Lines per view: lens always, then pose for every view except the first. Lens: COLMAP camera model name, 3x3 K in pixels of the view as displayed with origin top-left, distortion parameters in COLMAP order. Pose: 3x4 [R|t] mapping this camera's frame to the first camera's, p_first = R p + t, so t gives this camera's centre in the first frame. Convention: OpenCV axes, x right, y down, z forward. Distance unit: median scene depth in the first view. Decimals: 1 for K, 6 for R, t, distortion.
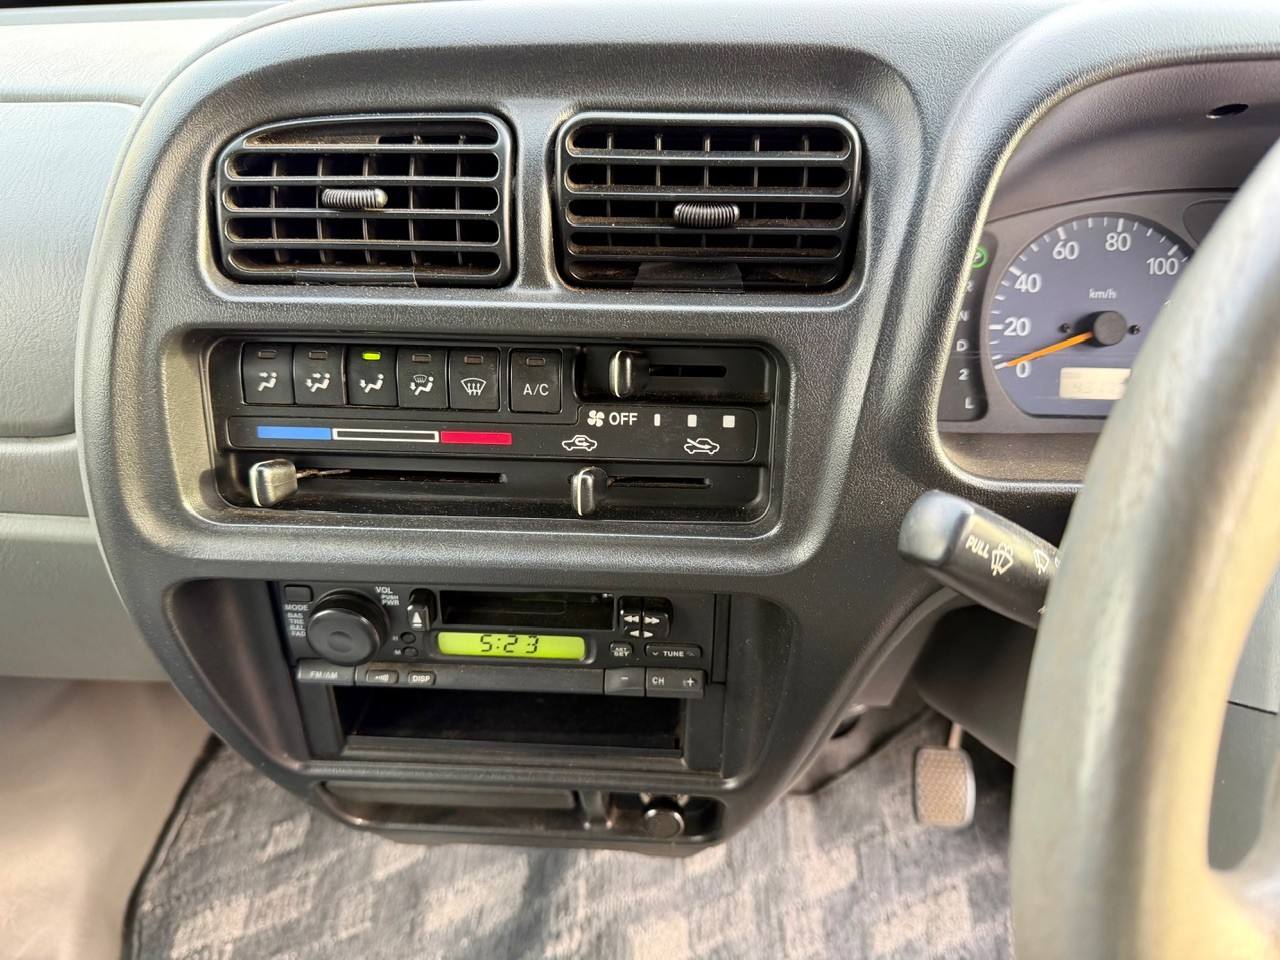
lens RADIAL K [[971.2, 0, 634.9], [0, 971.2, 482.6], [0, 0, 1]] dist [0.014028, -0.061202]
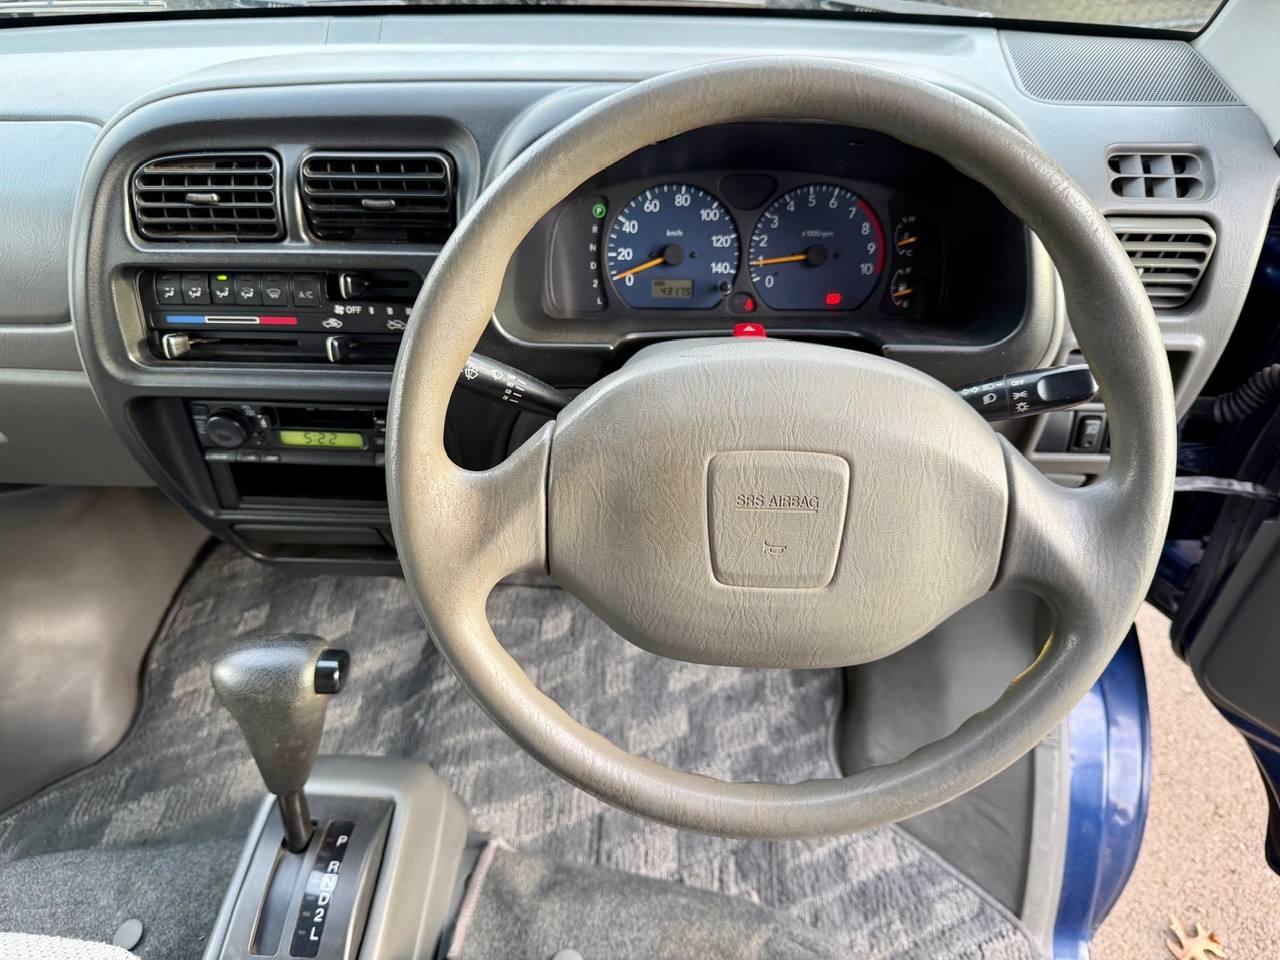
lens RADIAL K [[953.3, 0, 650.8], [0, 953.3, 502.0], [0, 0, 1]] dist [0.038883, -0.112704]
pose [[0.999954, -0.008028, 0.005287, 0.428362], [0.007266, 0.991353, 0.131019, 0.050915], [-0.006293, -0.130975, 0.991366, -0.707339]]
